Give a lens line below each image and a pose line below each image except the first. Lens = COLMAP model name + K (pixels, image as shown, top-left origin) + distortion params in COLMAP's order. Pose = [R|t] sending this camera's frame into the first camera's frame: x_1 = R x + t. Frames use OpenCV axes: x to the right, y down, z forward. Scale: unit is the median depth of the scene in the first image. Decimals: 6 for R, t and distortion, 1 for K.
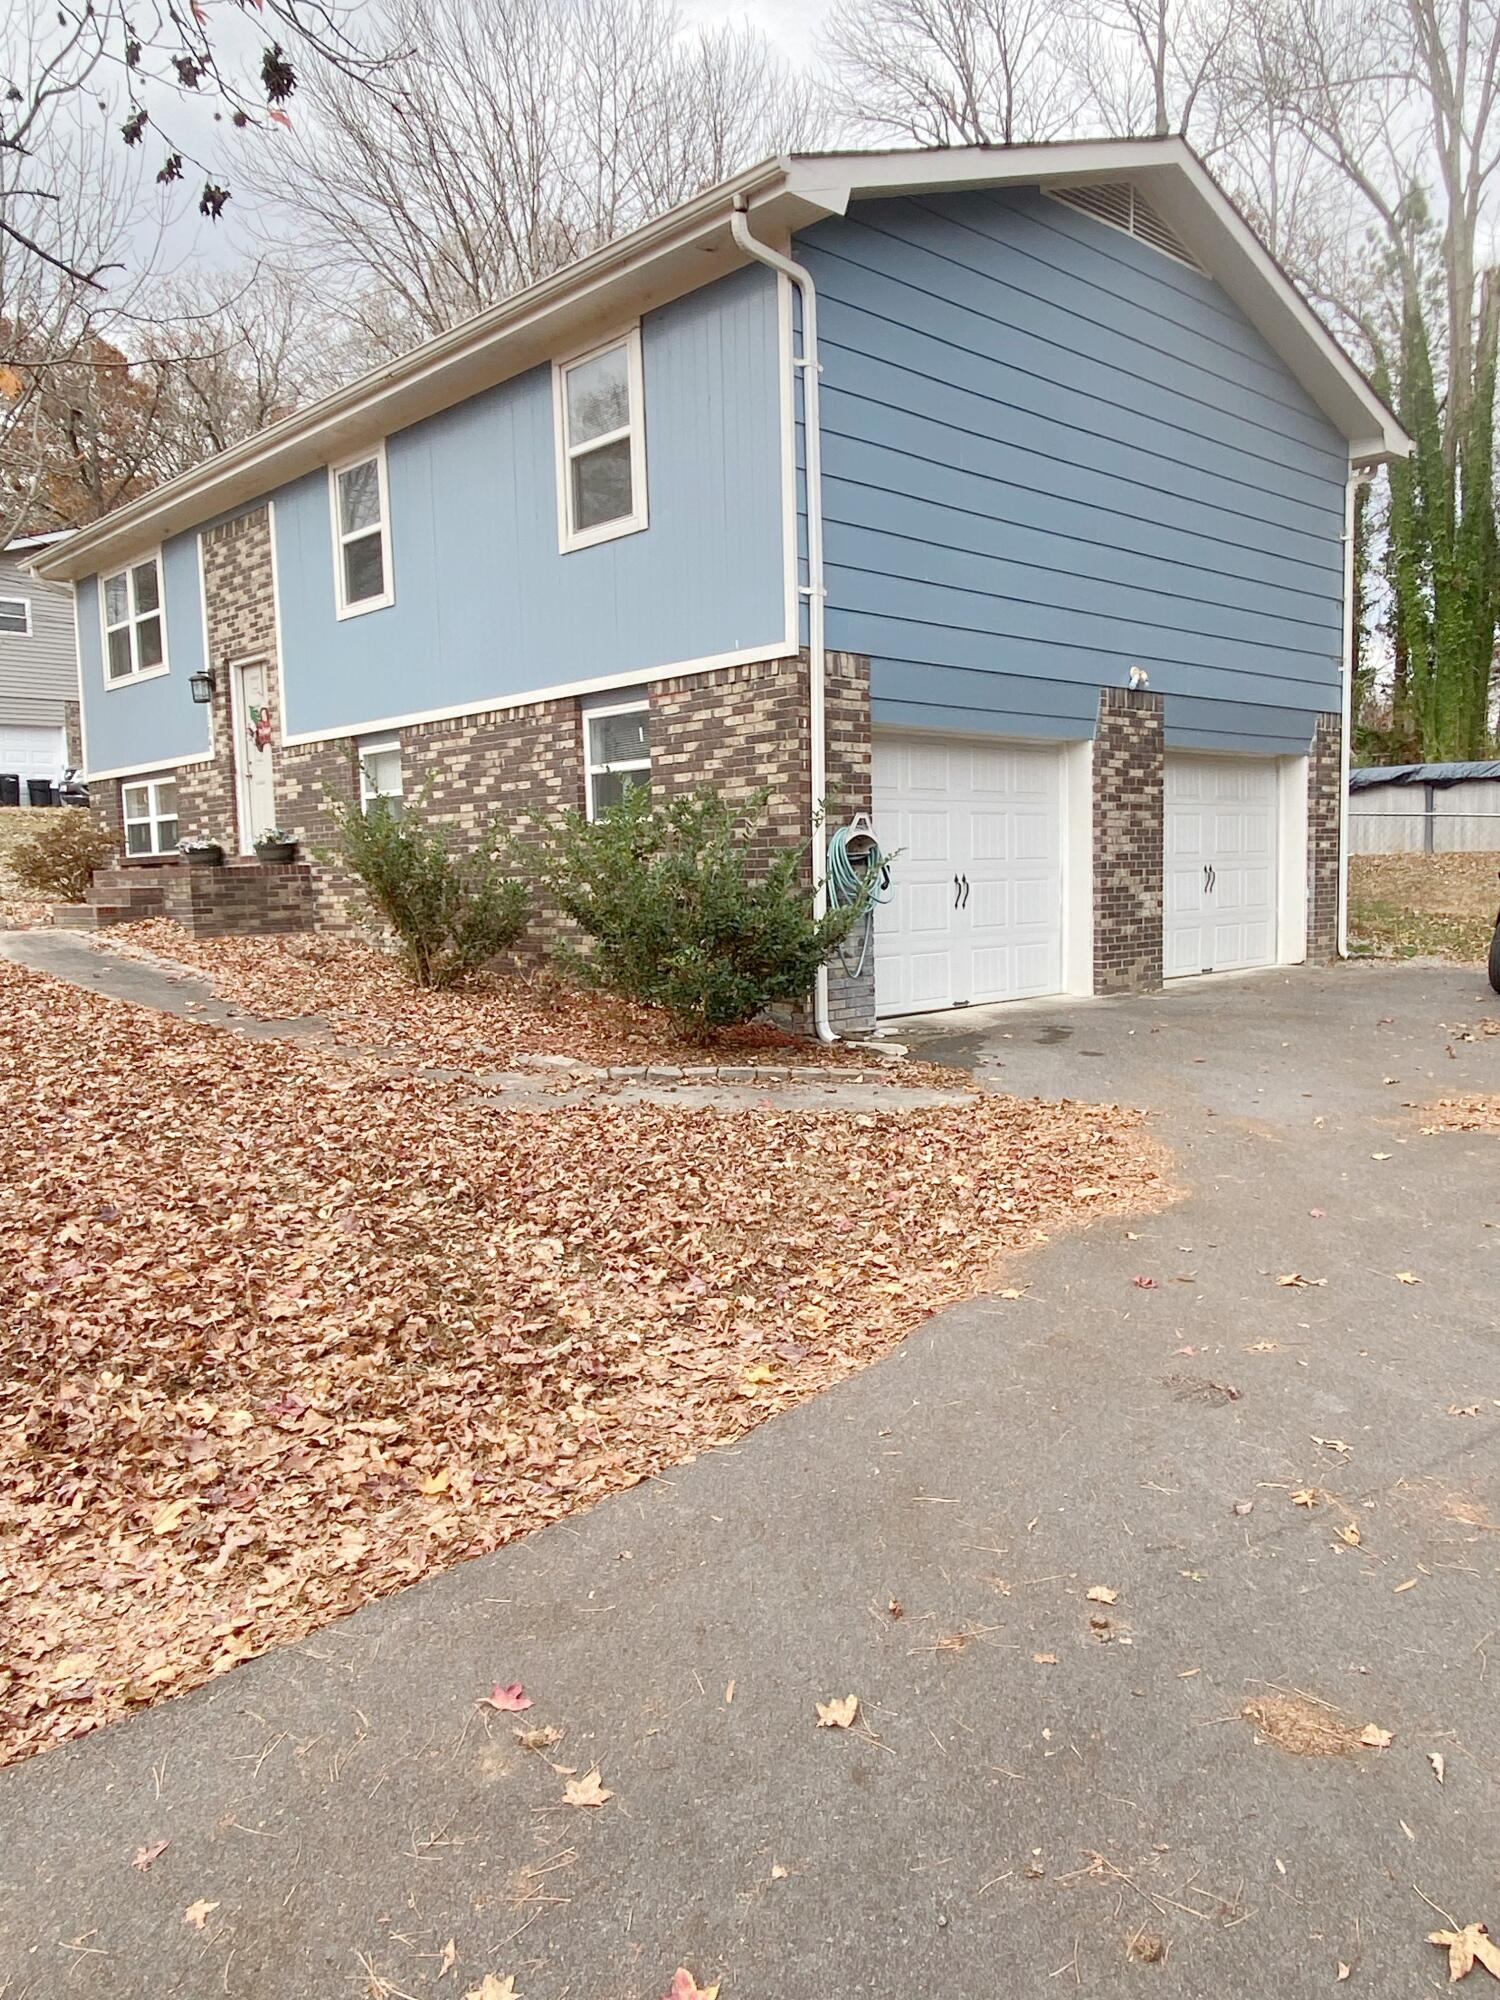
lens RADIAL K [[1427.6, 0, 752.8], [0, 1427.6, 1006.2], [0, 0, 1]] dist [-0.030959, -0.000978]
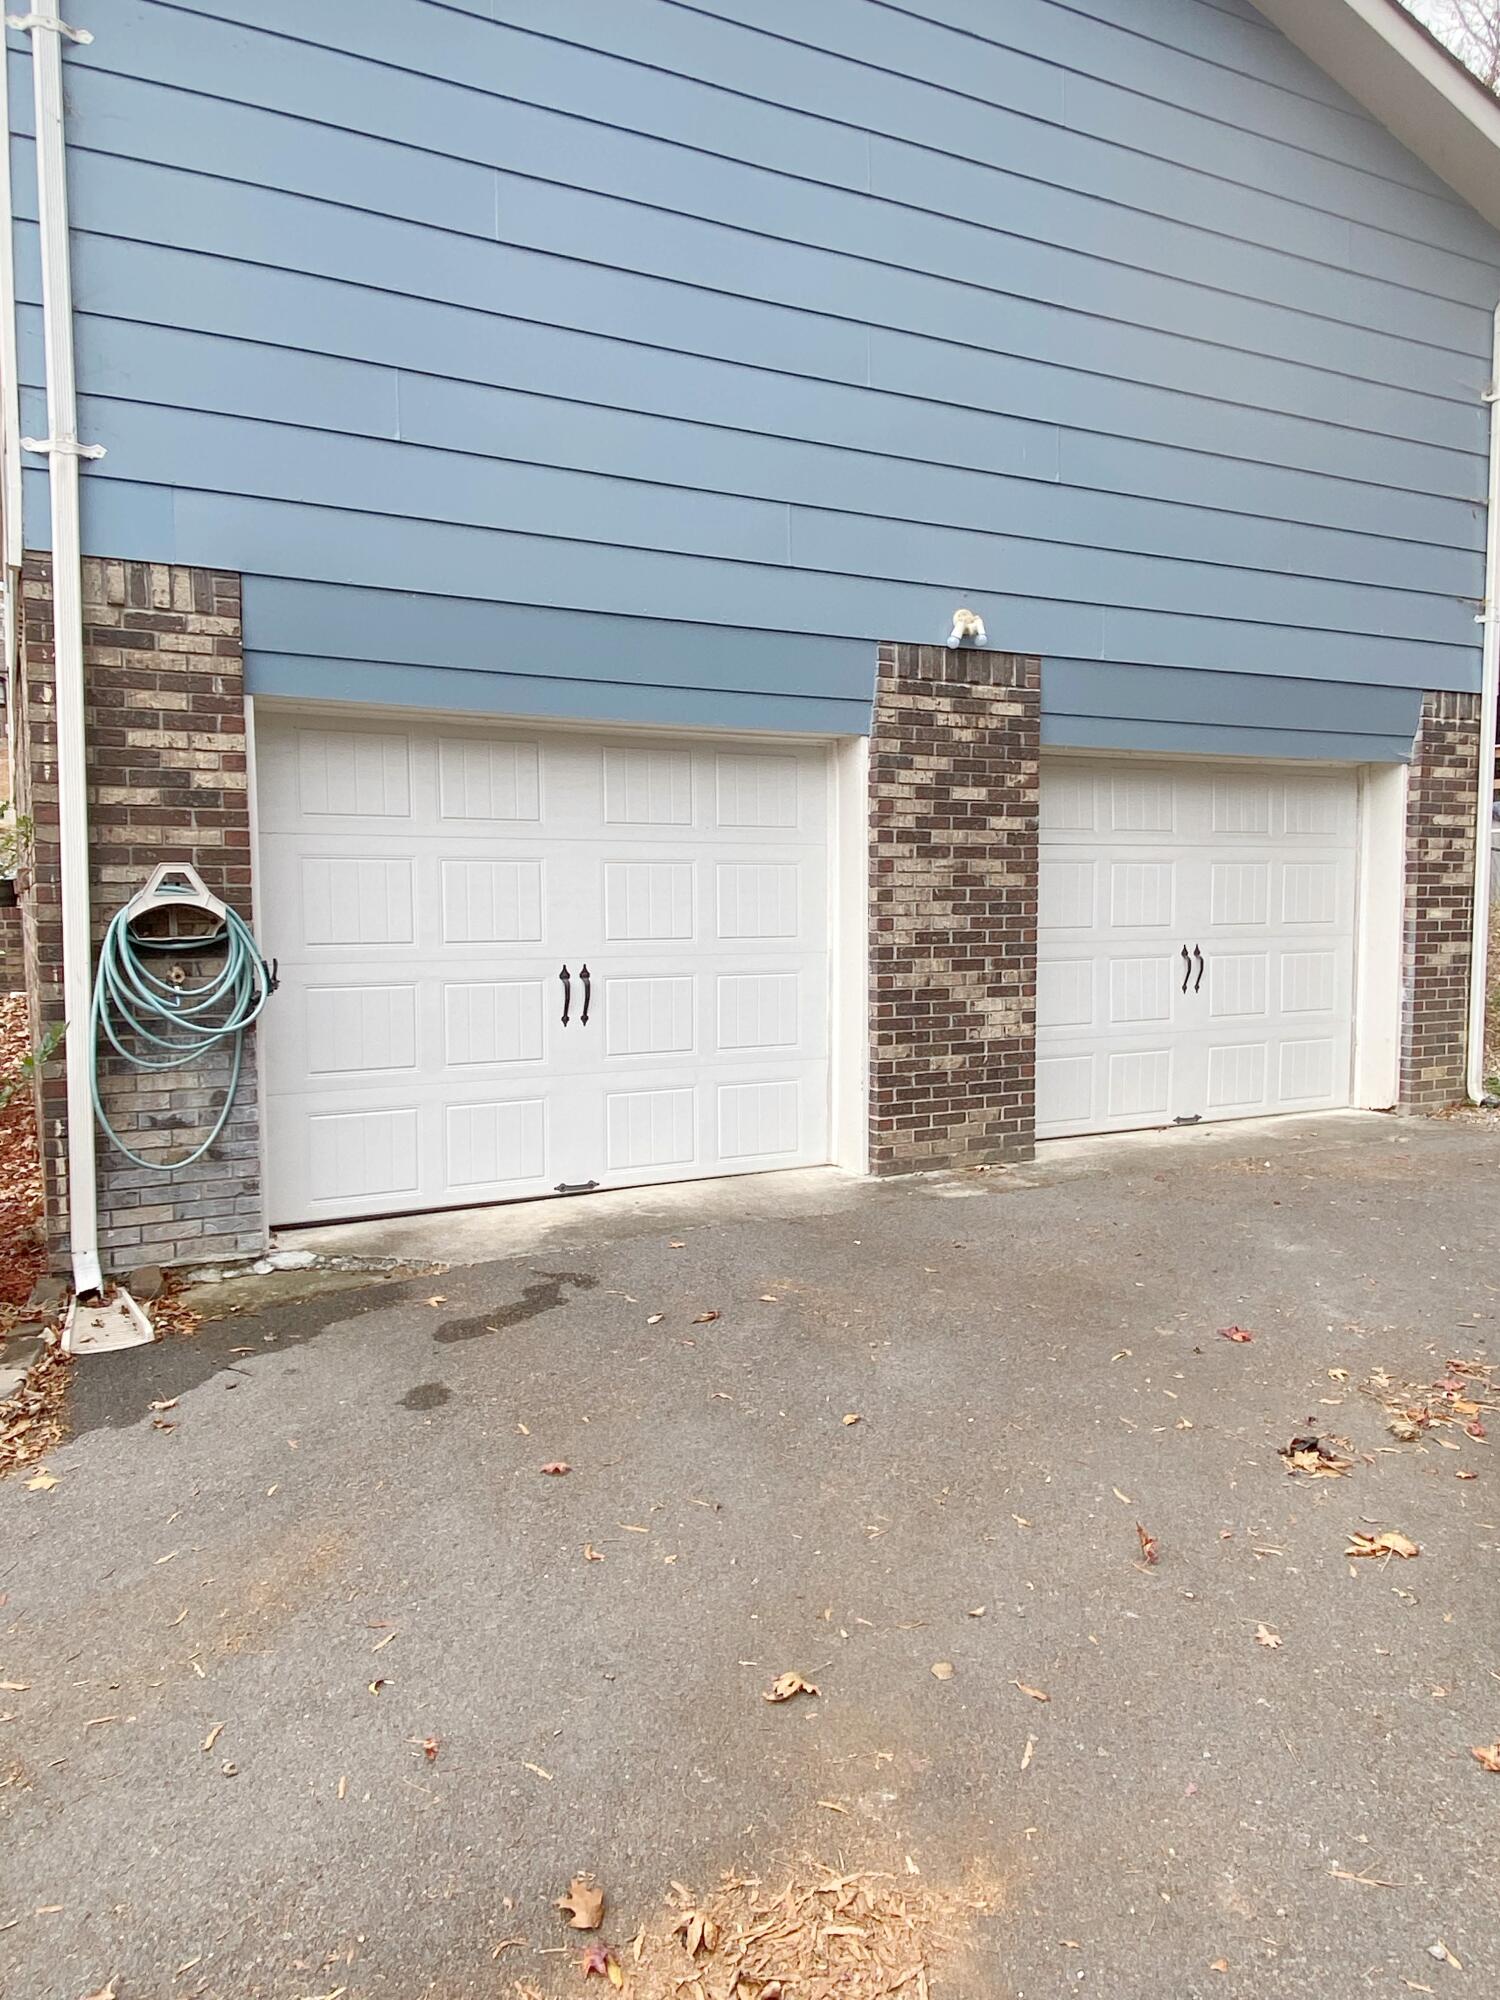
lens RADIAL K [[1393.7, 0, 751.5], [0, 1393.7, 1001.7], [0, 0, 1]] dist [0.053435, -0.062935]
pose [[0.967326, 0.034462, -0.251181, 0.328583], [-0.040621, 0.998987, -0.019375, -0.064265], [0.250259, 0.028945, 0.967746, 0.427662]]
